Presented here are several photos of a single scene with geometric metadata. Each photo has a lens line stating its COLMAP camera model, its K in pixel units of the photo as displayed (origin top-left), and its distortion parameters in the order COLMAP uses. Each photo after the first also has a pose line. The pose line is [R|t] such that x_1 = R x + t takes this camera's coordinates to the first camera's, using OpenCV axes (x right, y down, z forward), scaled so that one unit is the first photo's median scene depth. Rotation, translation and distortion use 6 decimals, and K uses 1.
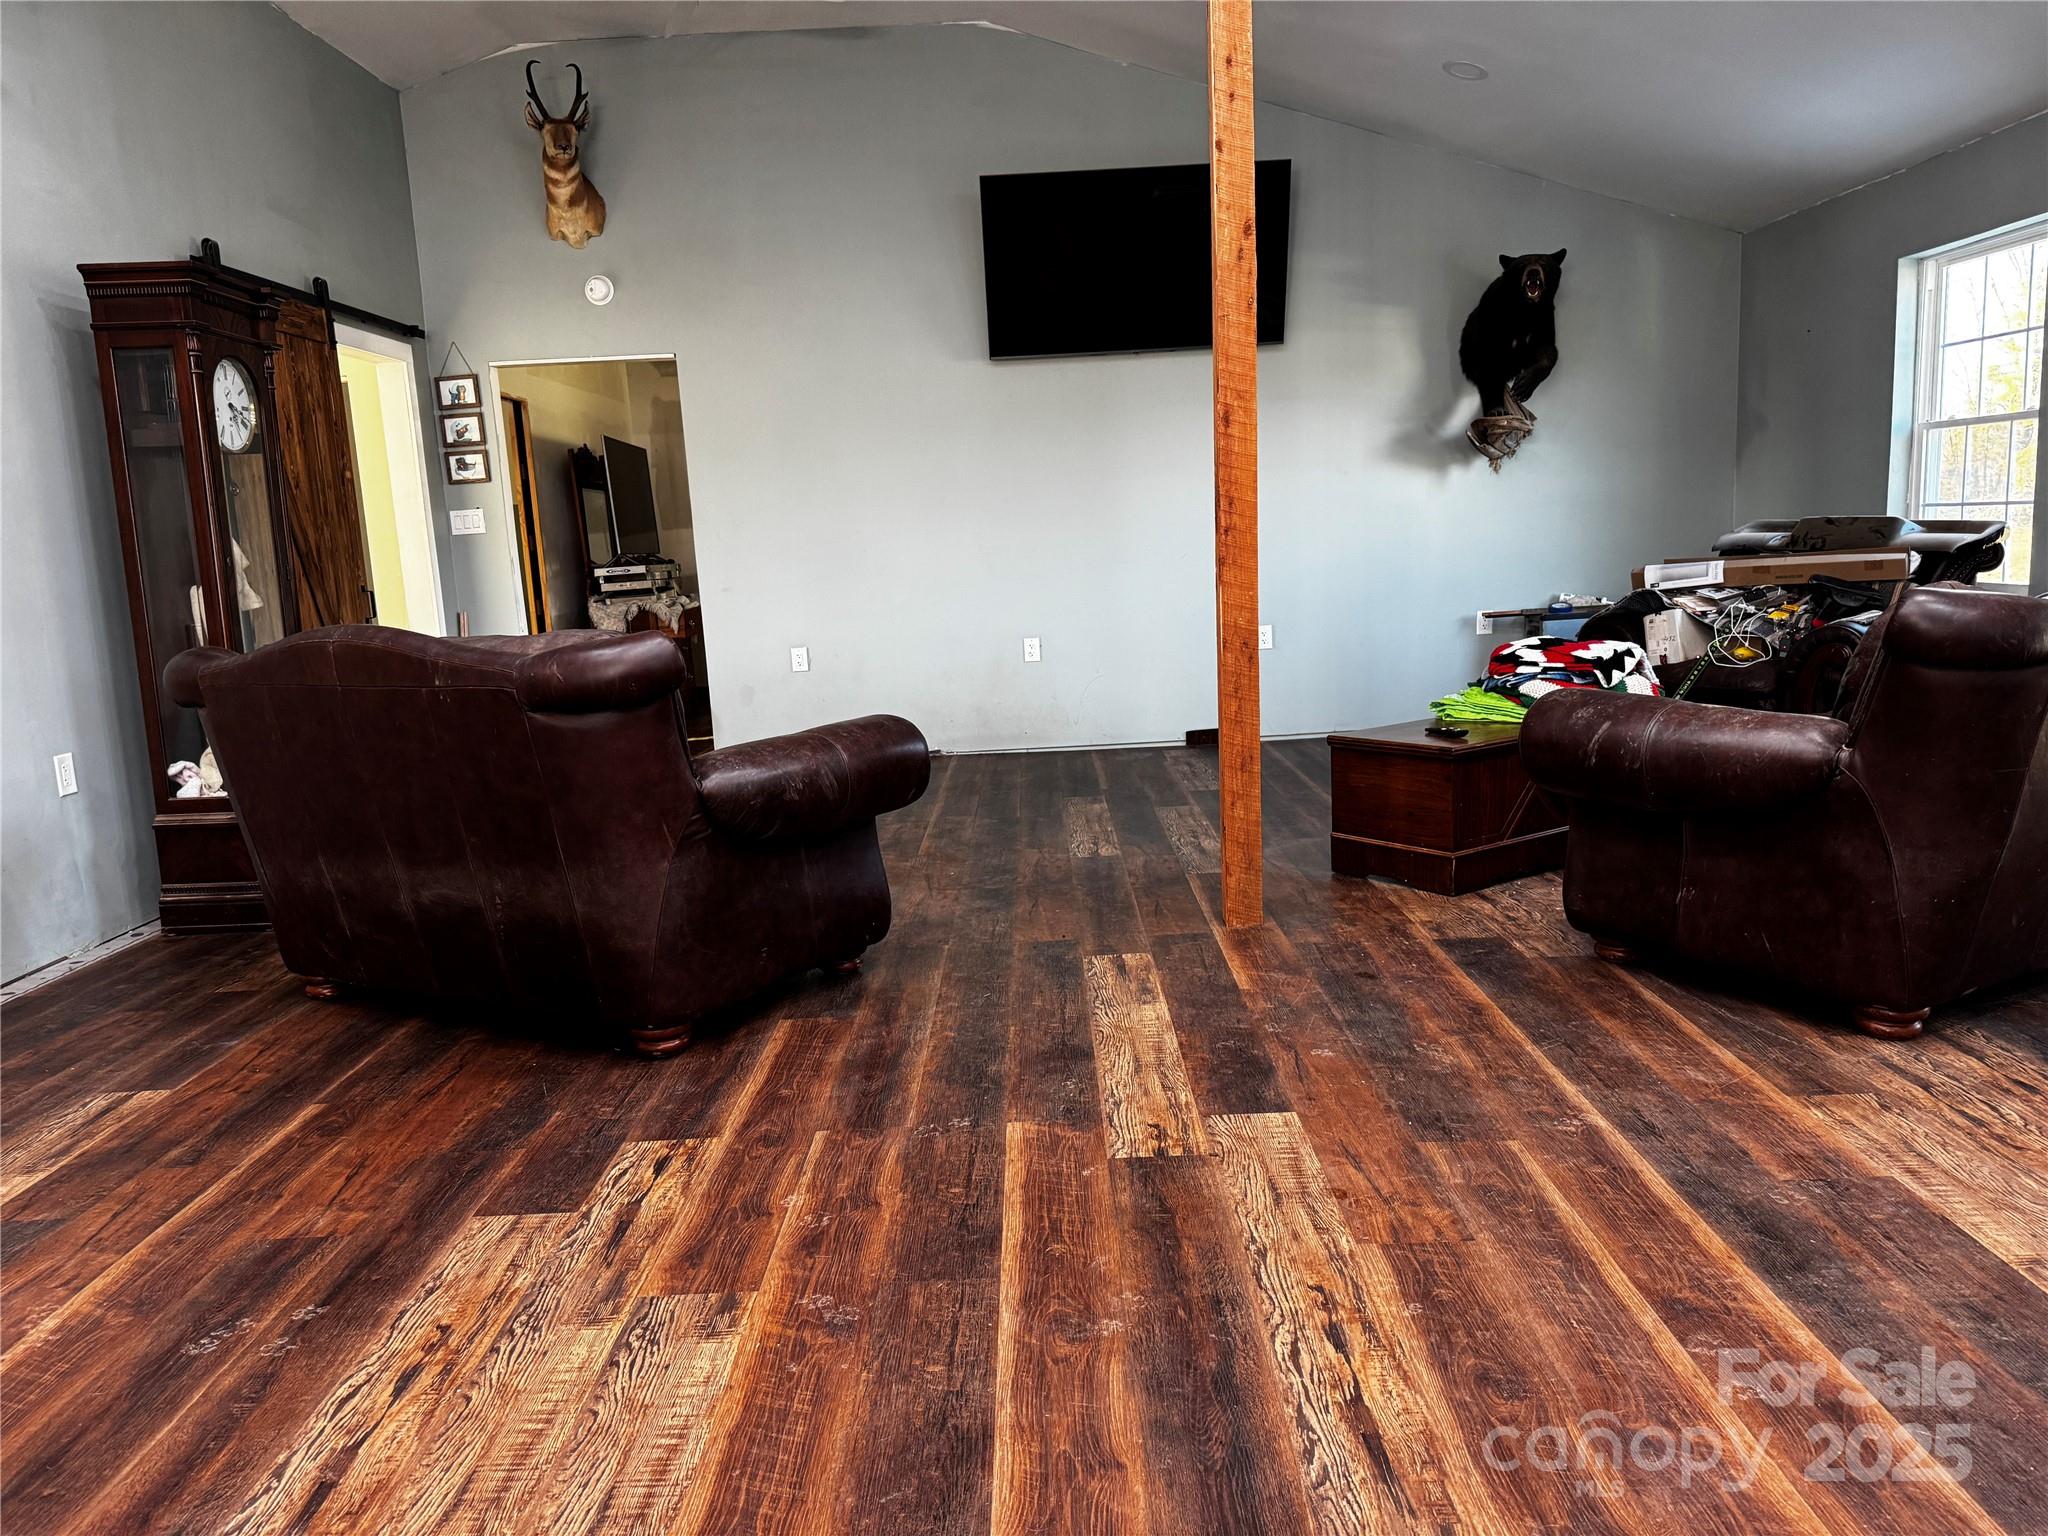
lens RADIAL K [[1429.7, 0, 1024.2], [0, 1429.7, 789.7], [0, 0, 1]] dist [0.125772, -0.226936]
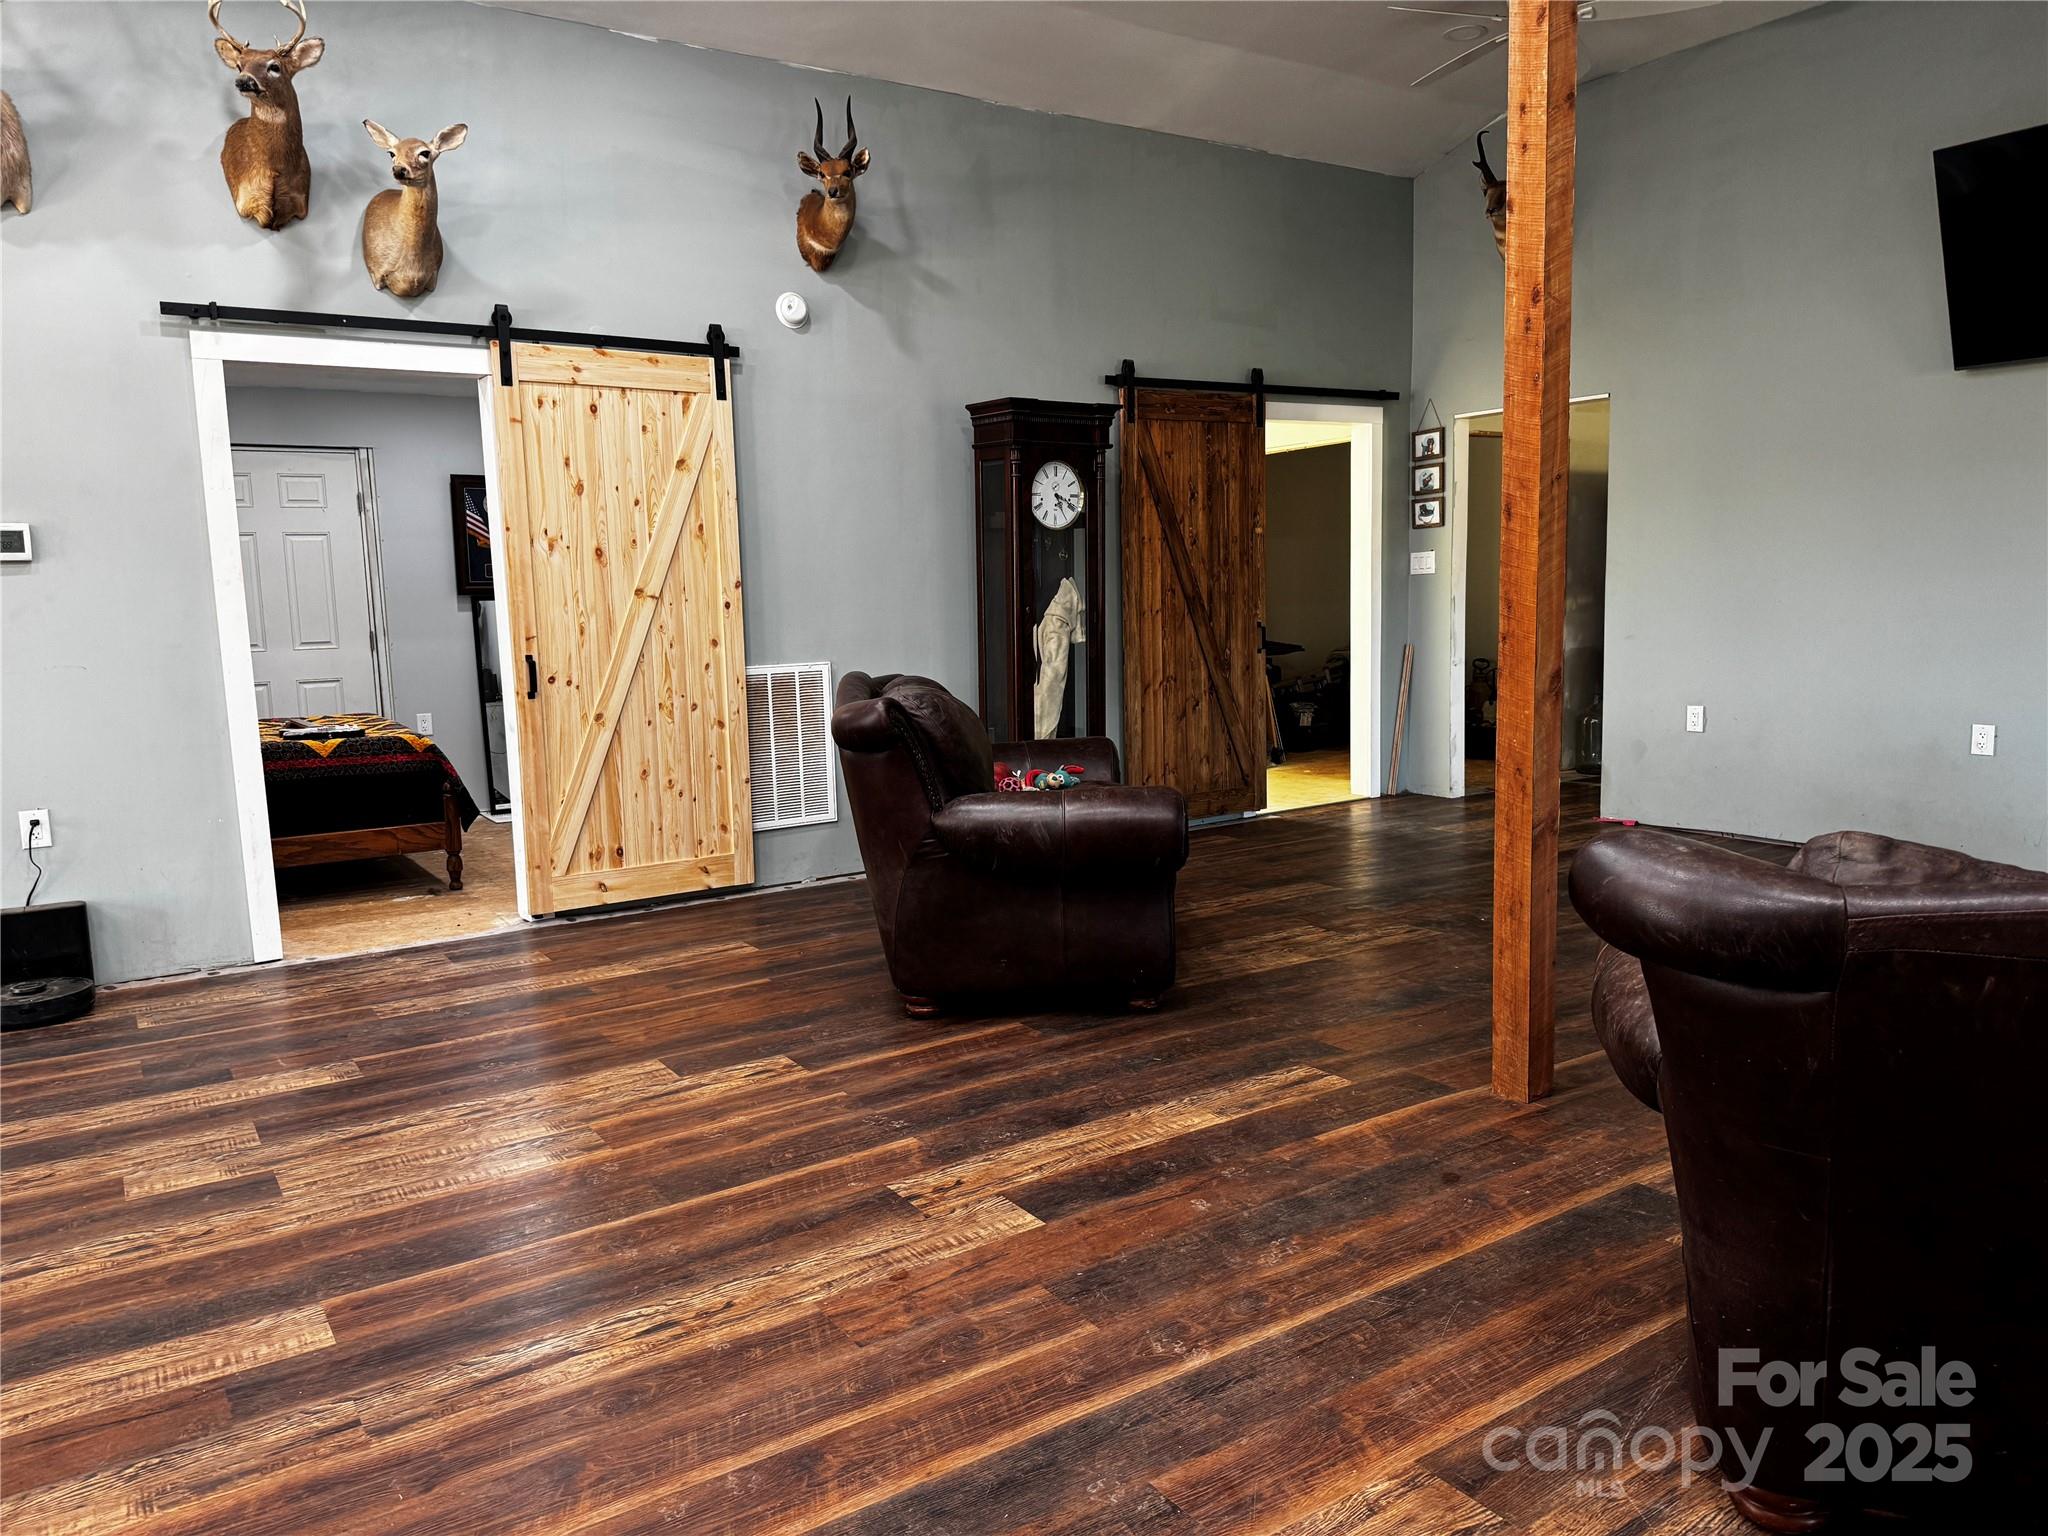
lens RADIAL K [[1453.9, 0, 1024.0], [0, 1453.9, 768.0], [0, 0, 1]] dist [0.168988, -0.238805]
pose [[0.544143, 0.140096, -0.827213, 0.492665], [-0.146136, 0.986715, 0.070980, -0.083509], [0.826167, 0.082262, 0.557387, 0.182549]]
